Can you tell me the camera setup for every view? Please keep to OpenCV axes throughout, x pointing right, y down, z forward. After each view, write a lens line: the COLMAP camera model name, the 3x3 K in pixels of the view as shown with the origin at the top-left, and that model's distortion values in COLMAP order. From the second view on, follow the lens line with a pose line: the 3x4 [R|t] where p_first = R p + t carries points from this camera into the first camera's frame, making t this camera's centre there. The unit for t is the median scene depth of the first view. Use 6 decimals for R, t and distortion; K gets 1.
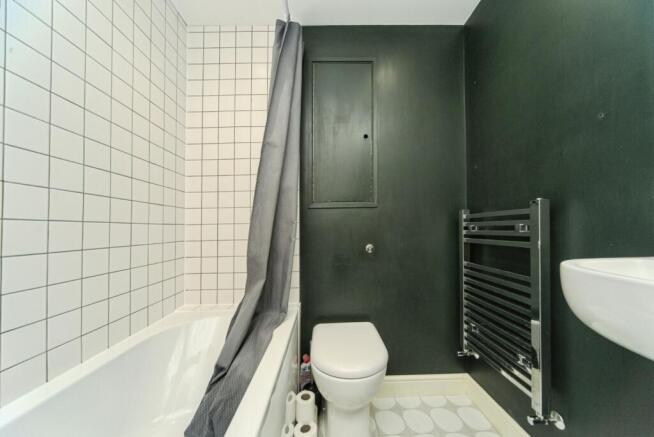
lens RADIAL K [[224.1, 0, 326.4], [0, 224.1, 221.0], [0, 0, 1]] dist [0.002680, 0.000199]
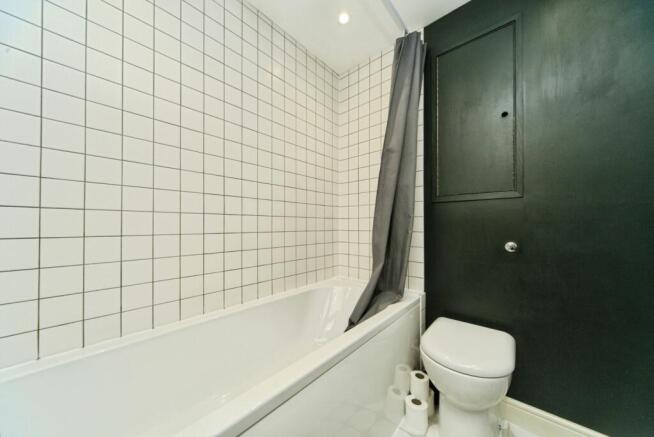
lens RADIAL K [[224.1, 0, 326.4], [0, 224.1, 221.0], [0, 0, 1]] dist [0.002680, 0.000199]
pose [[0.734130, 0.009852, -0.678938, 0.308086], [0.004749, 0.999796, 0.019642, 0.003961], [0.678992, -0.017644, 0.733933, -0.097891]]
